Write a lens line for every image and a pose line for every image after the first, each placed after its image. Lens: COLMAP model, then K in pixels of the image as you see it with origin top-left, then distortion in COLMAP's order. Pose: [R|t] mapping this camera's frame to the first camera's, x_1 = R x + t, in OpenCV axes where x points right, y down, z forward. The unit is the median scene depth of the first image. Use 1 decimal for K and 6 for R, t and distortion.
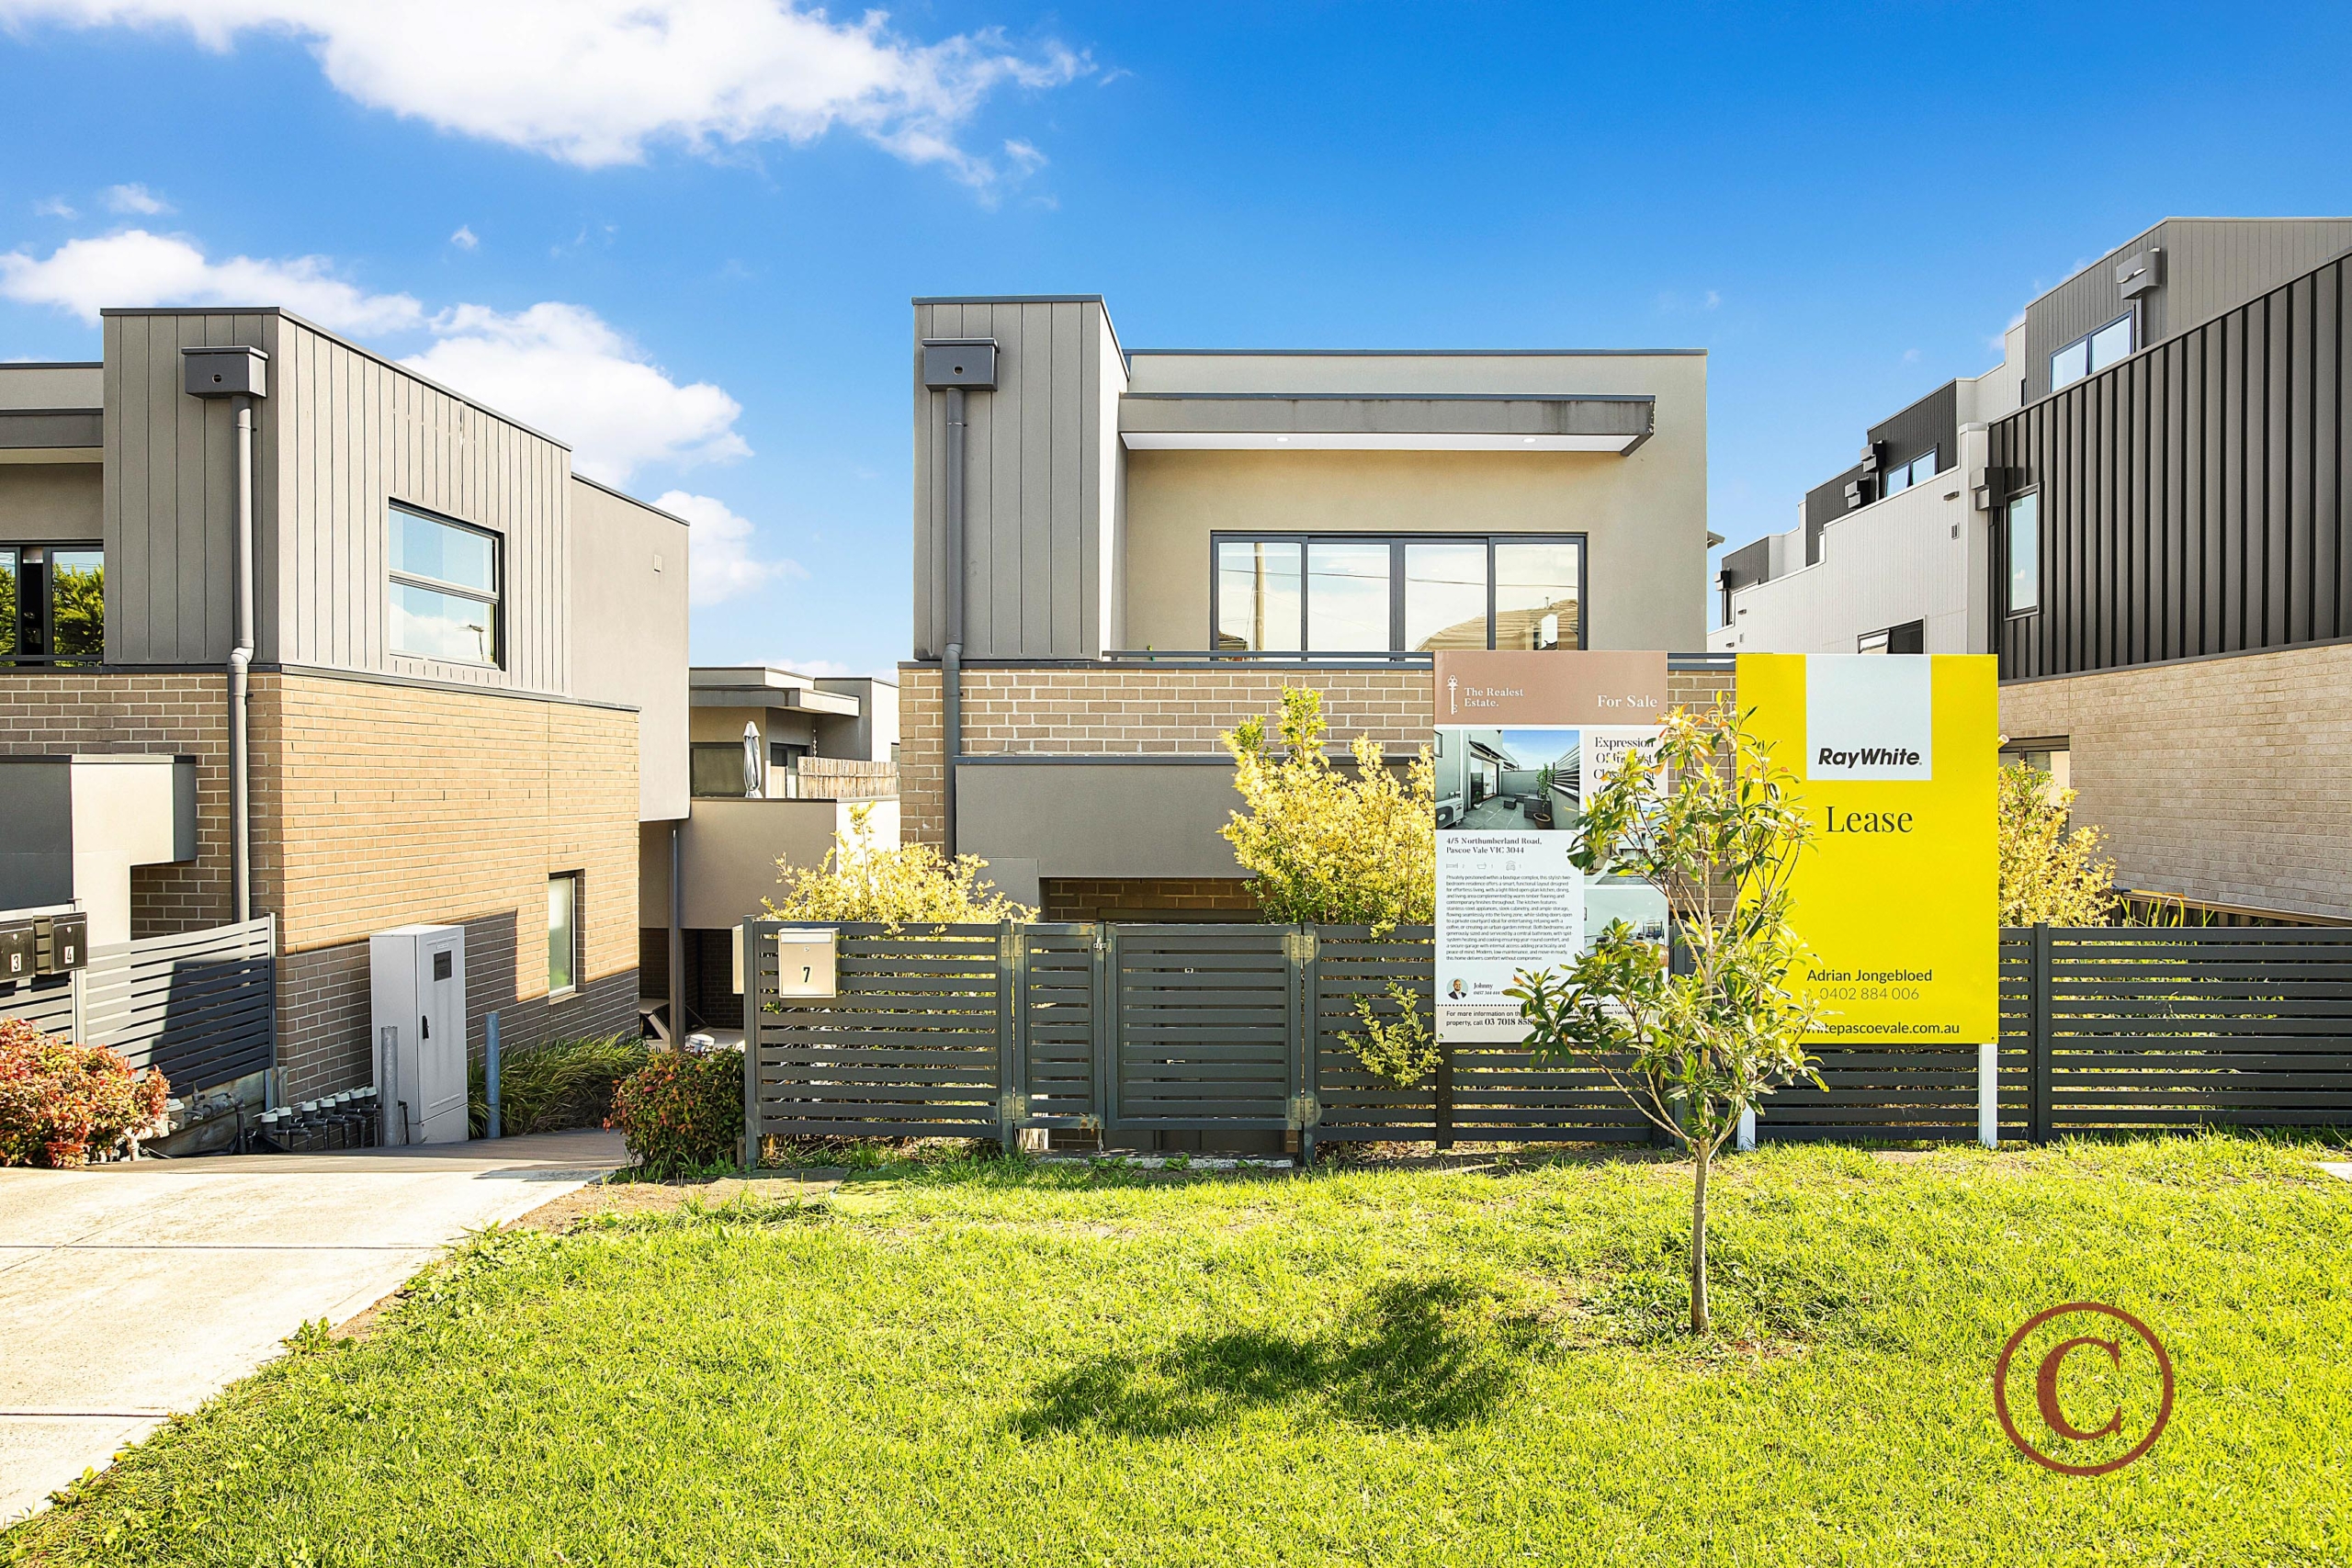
lens RADIAL K [[1496.0, 0, 1176.0], [0, 1496.0, 784.0], [0, 0, 1]] dist [-0.000742, -0.000280]
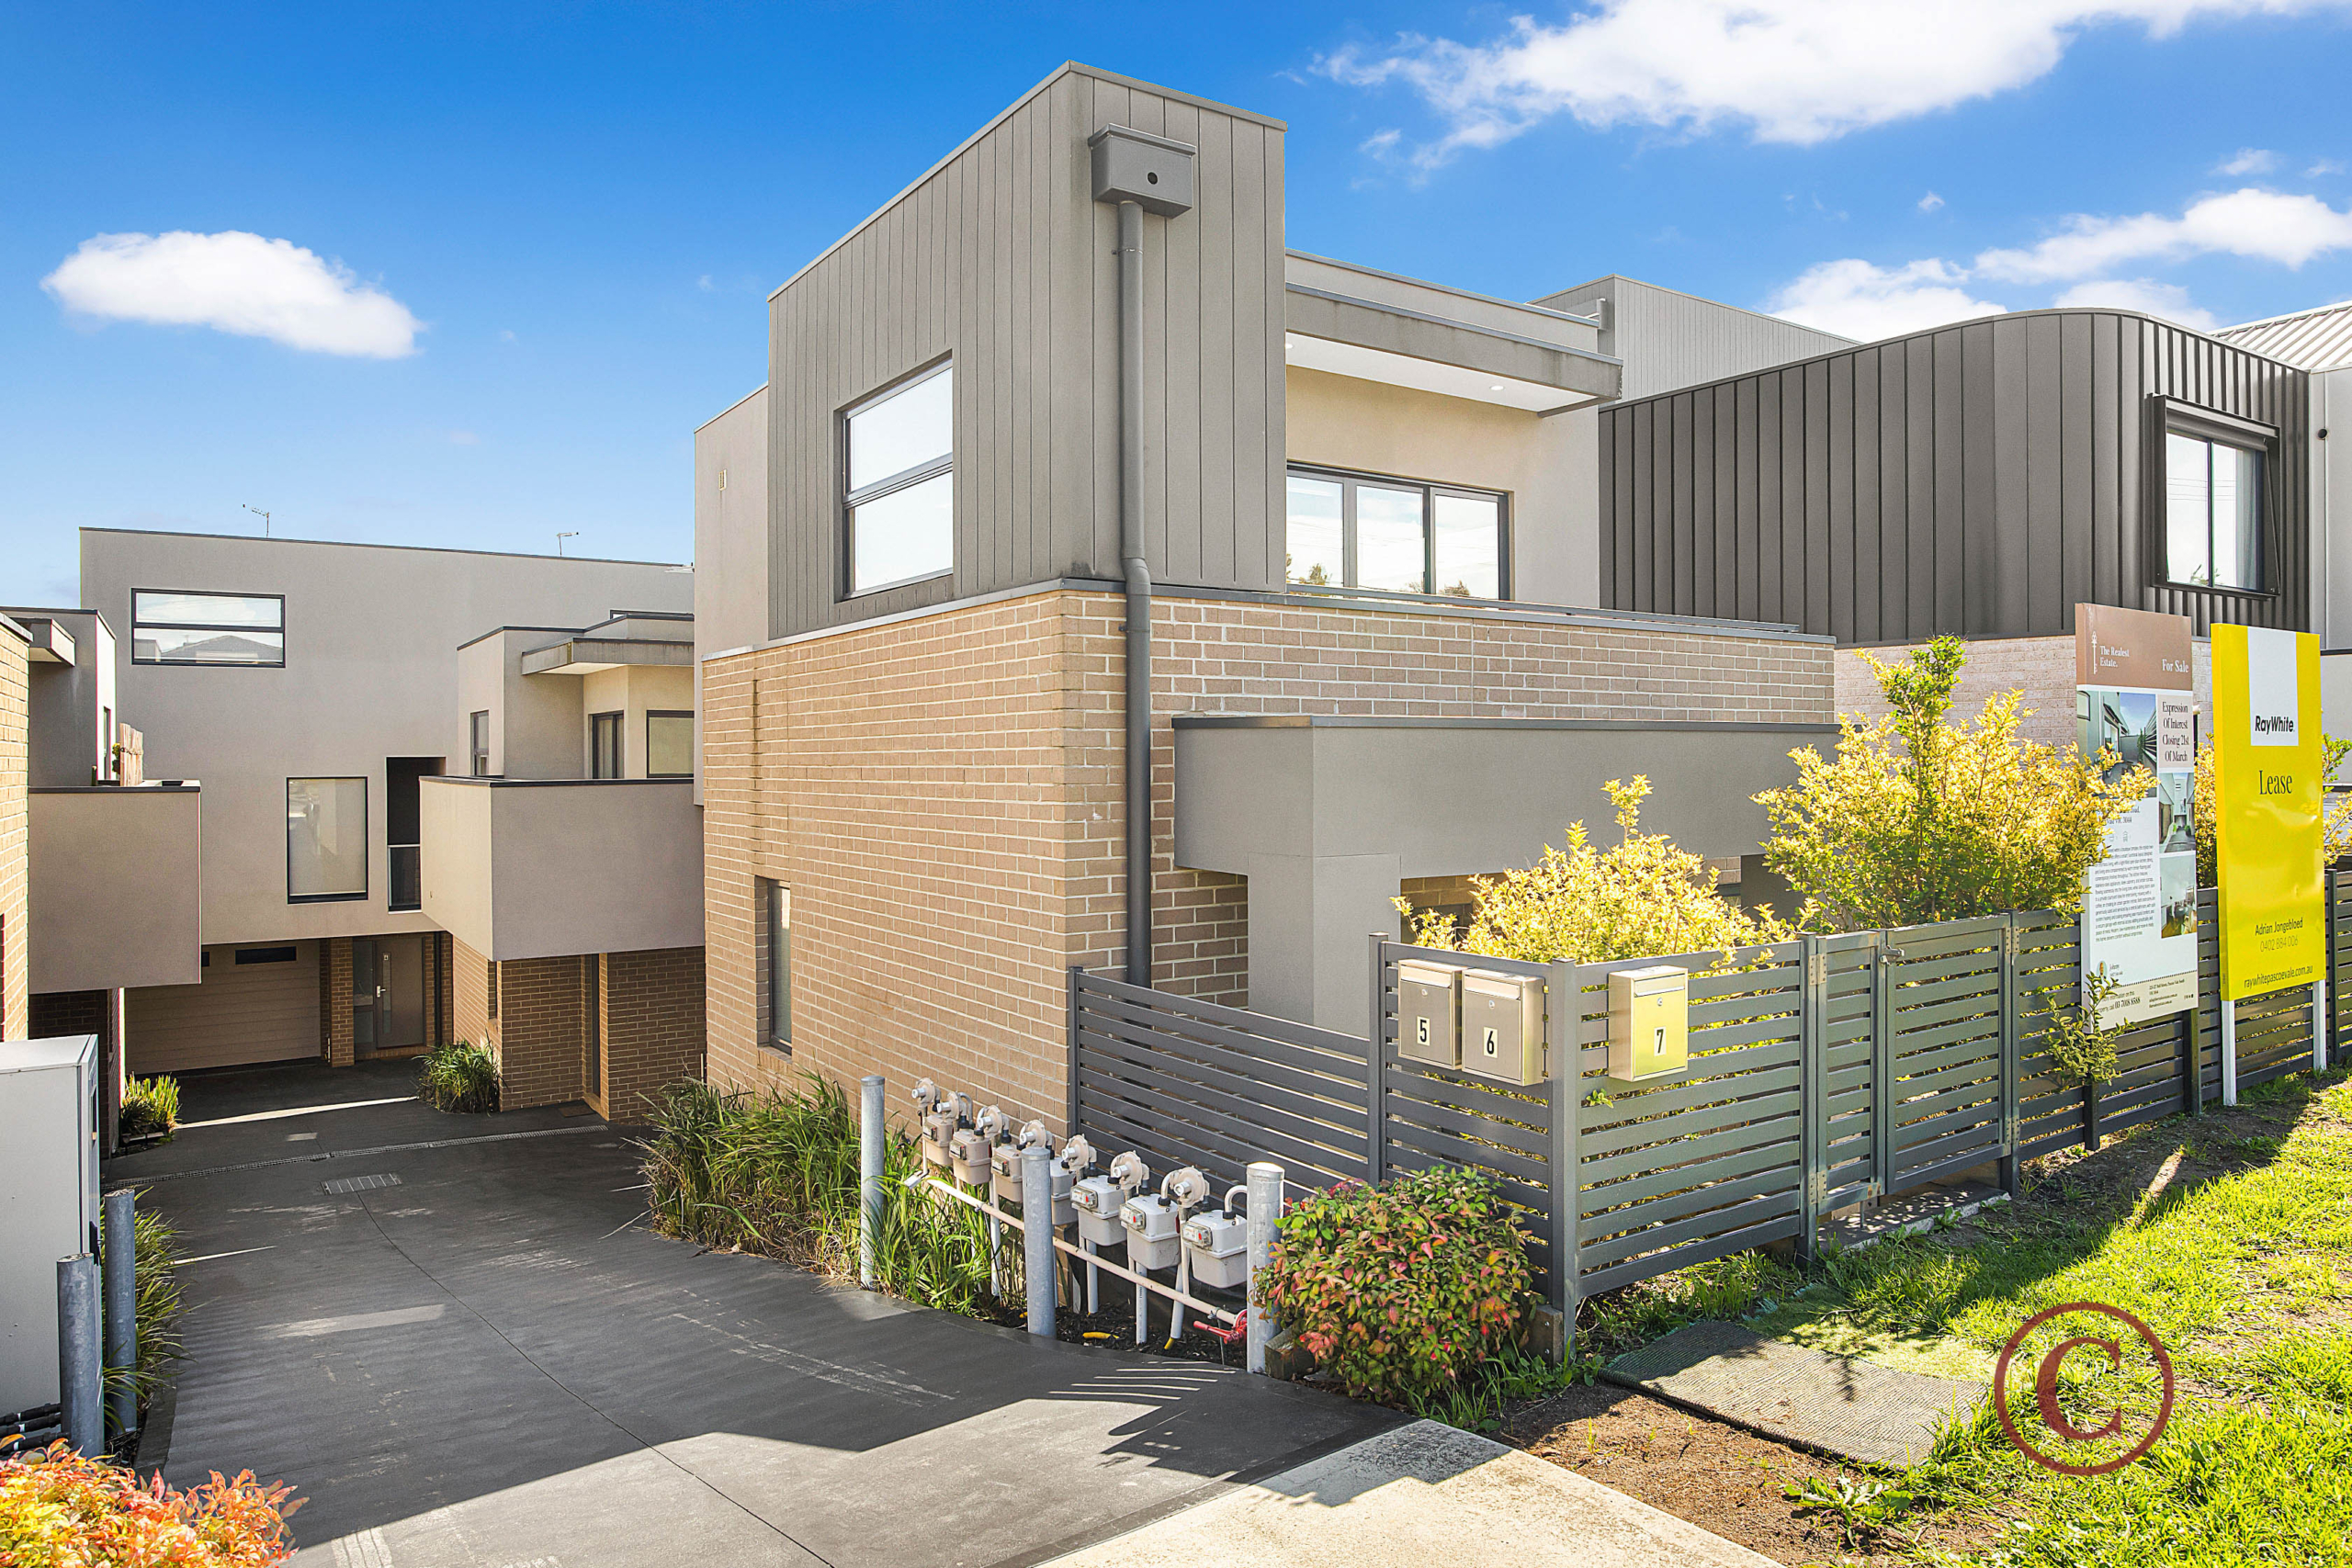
lens RADIAL K [[1496.0, 0, 1176.0], [0, 1496.0, 784.0], [0, 0, 1]] dist [-0.000742, -0.000280]
pose [[0.792054, -0.016253, 0.610235, -0.569731], [0.005847, 0.999802, 0.019038, 0.000167], [-0.610423, -0.011511, 0.791992, 0.421217]]
